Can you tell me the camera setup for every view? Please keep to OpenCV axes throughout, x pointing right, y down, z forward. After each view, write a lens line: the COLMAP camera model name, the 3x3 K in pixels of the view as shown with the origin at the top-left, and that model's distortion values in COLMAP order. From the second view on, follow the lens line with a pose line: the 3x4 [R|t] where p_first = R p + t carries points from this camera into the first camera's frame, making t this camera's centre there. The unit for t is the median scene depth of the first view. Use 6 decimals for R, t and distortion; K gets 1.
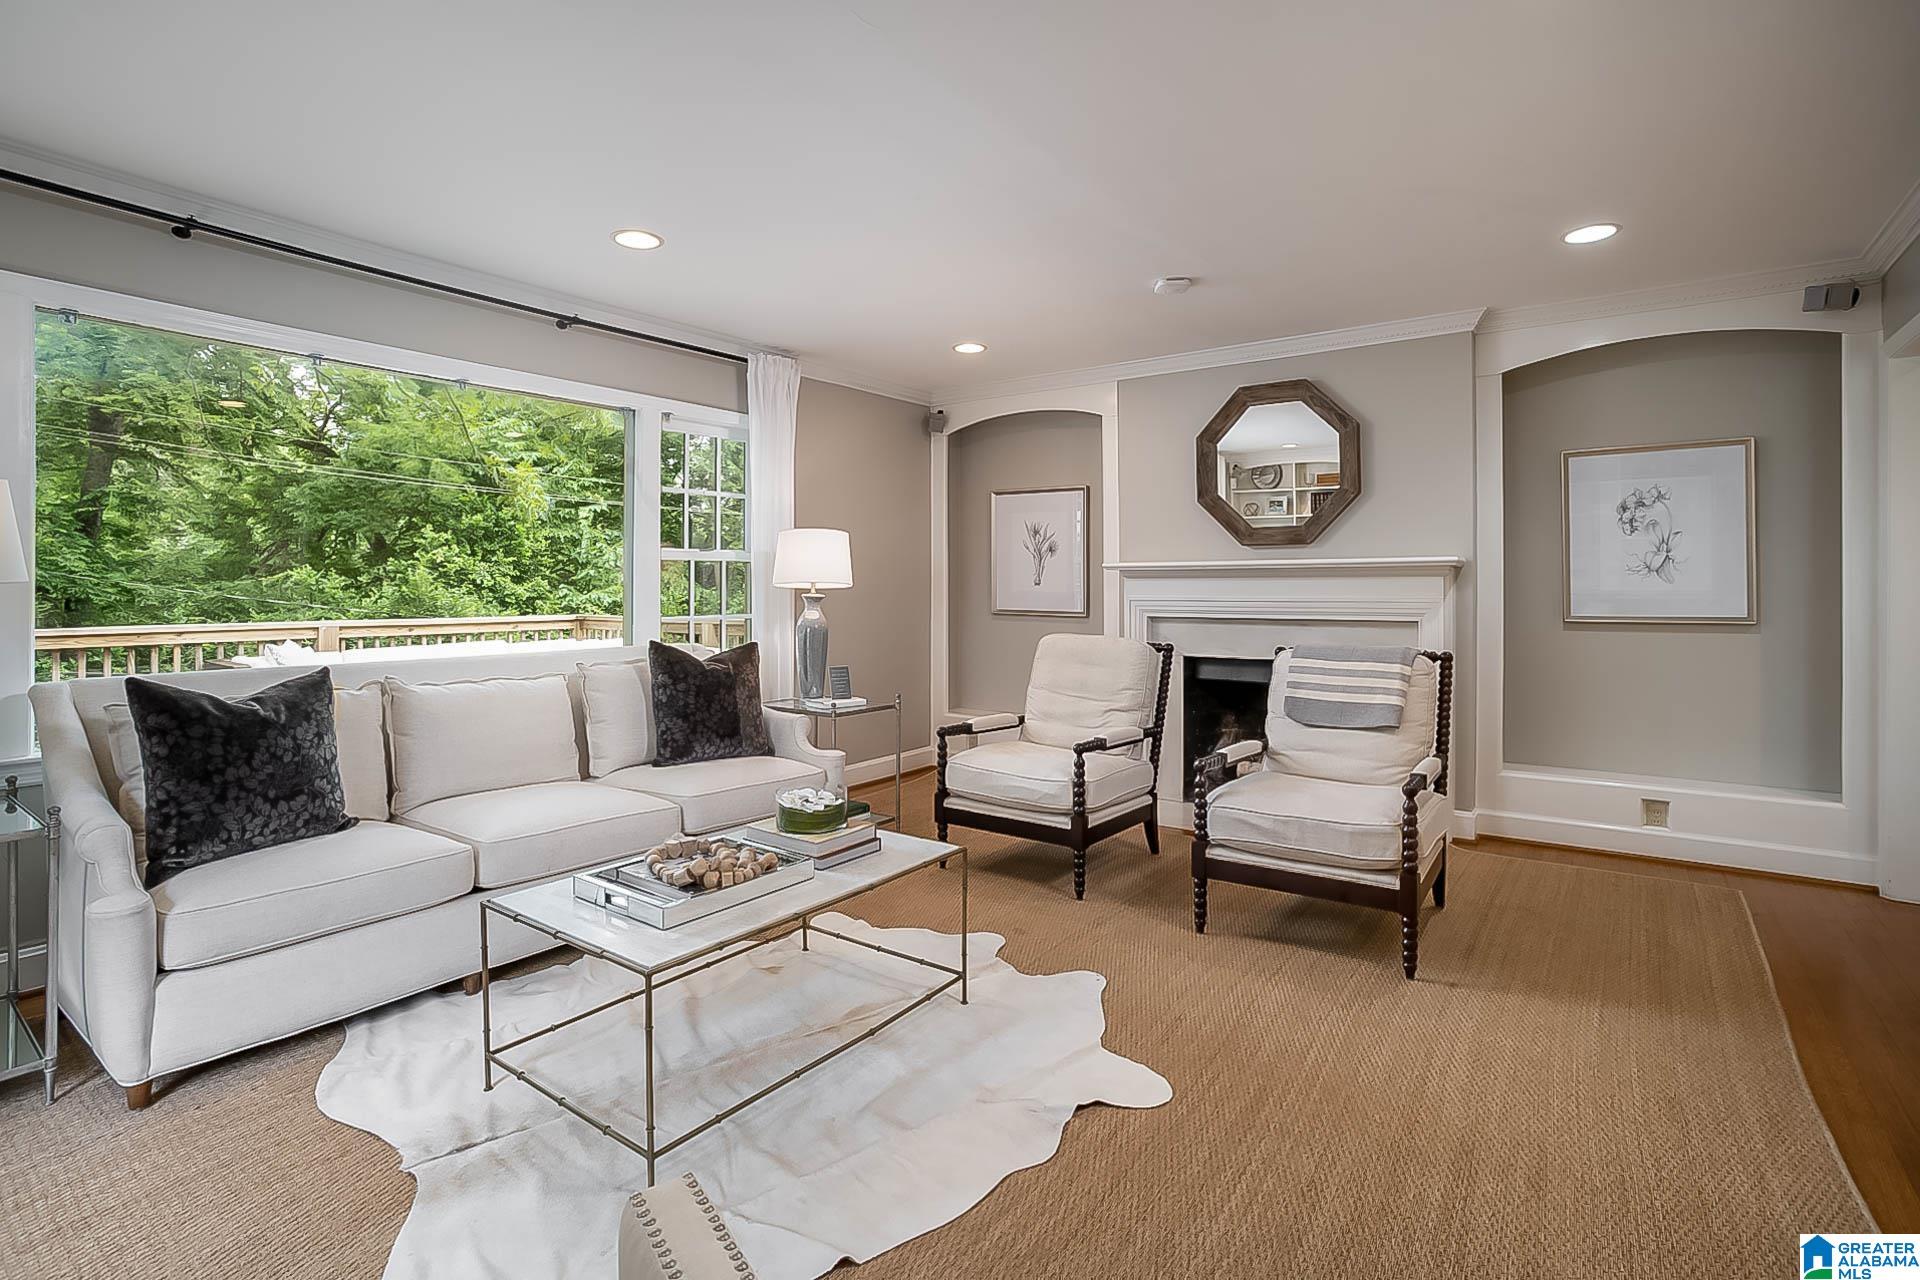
lens RADIAL K [[936.1, 0, 984.0], [0, 936.1, 583.1], [0, 0, 1]] dist [-0.056914, 0.010816]
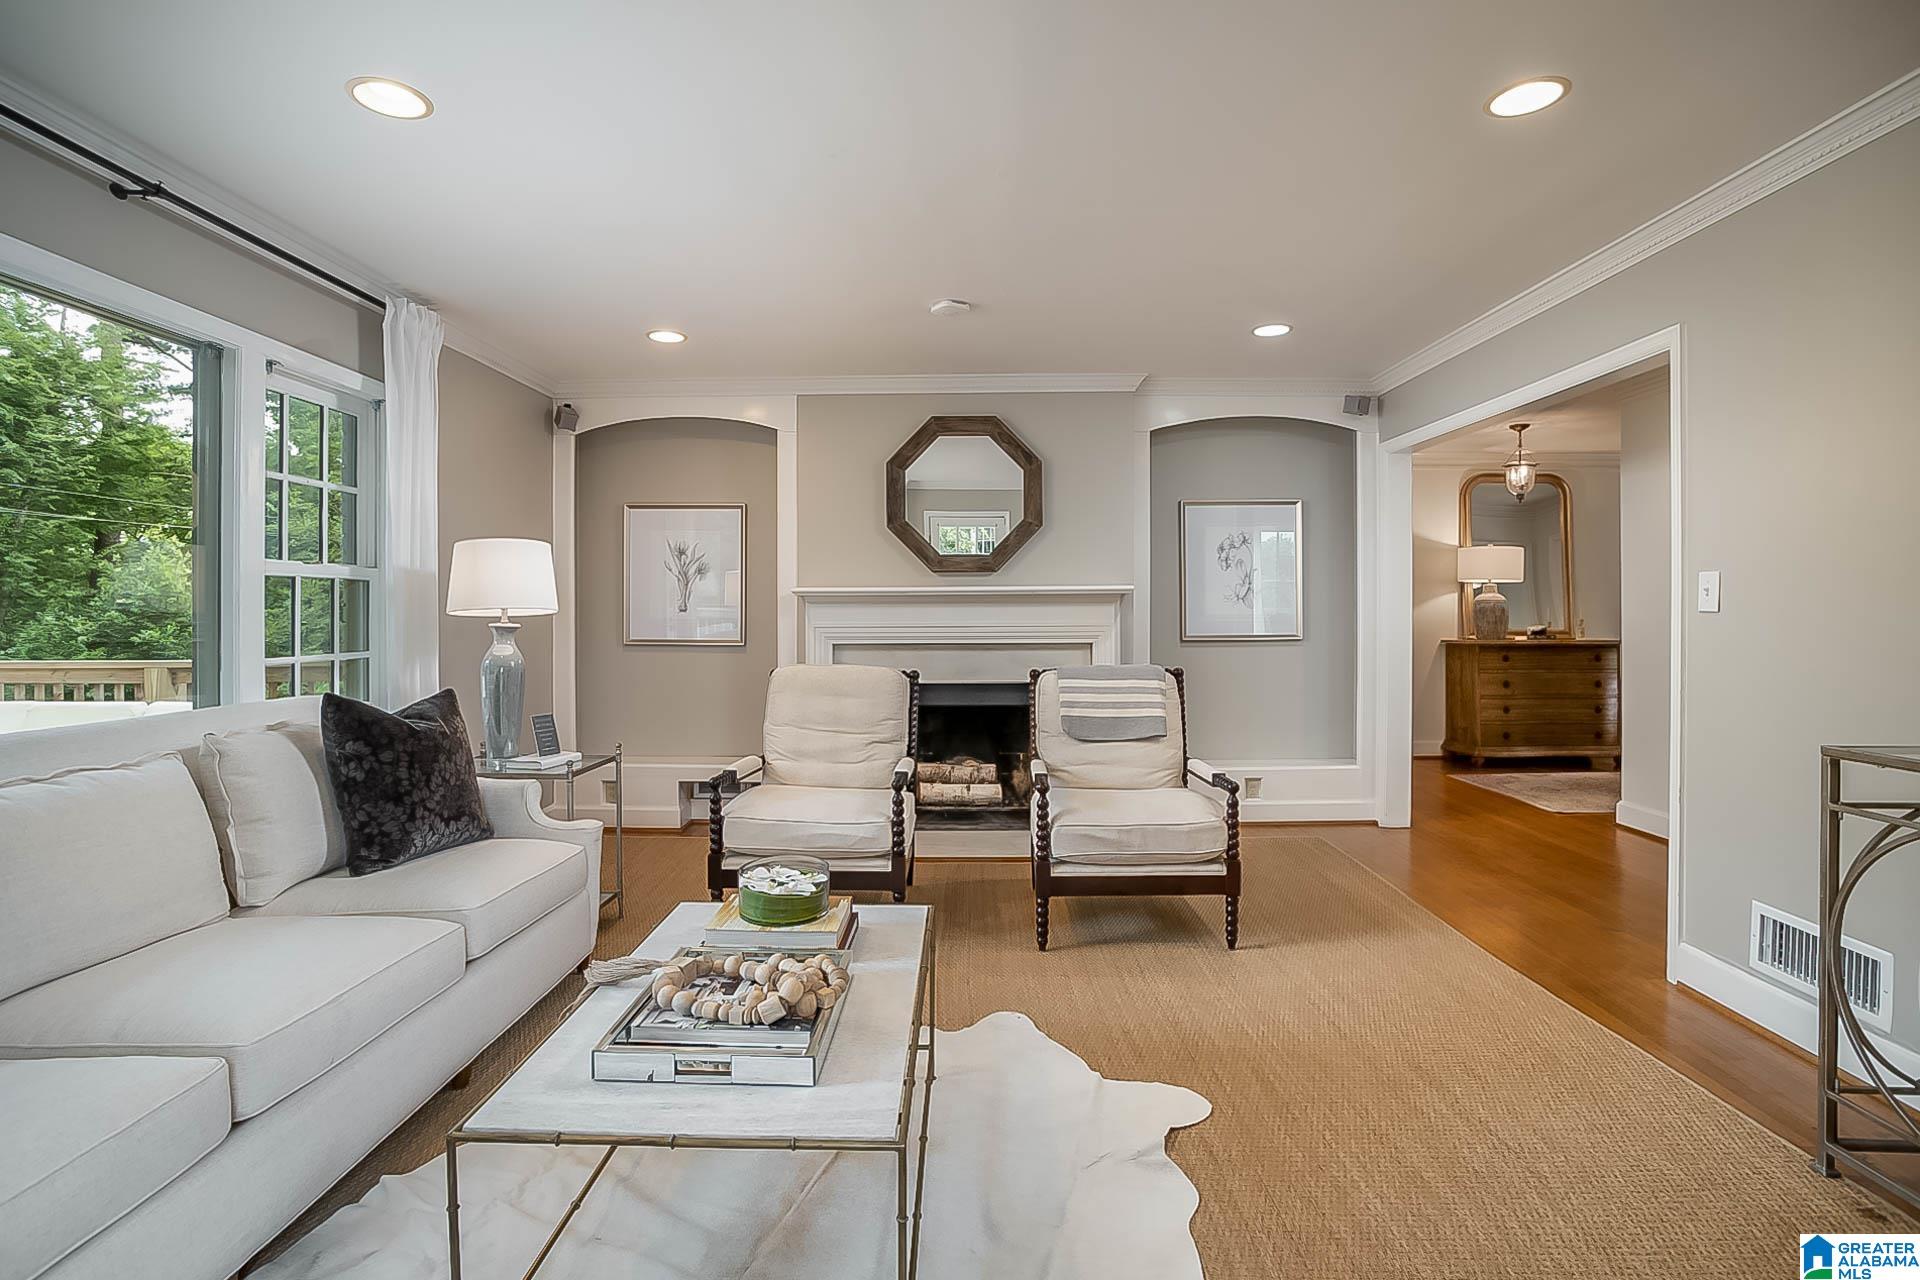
lens RADIAL K [[936.1, 0, 917.1], [0, 936.1, 614.1], [0, 0, 1]] dist [-0.056914, 0.010816]
pose [[0.818674, -0.002769, 0.574252, -0.379434], [0.000221, 0.999990, 0.004507, 0.000992], [-0.574259, -0.003563, 0.818666, 0.196255]]
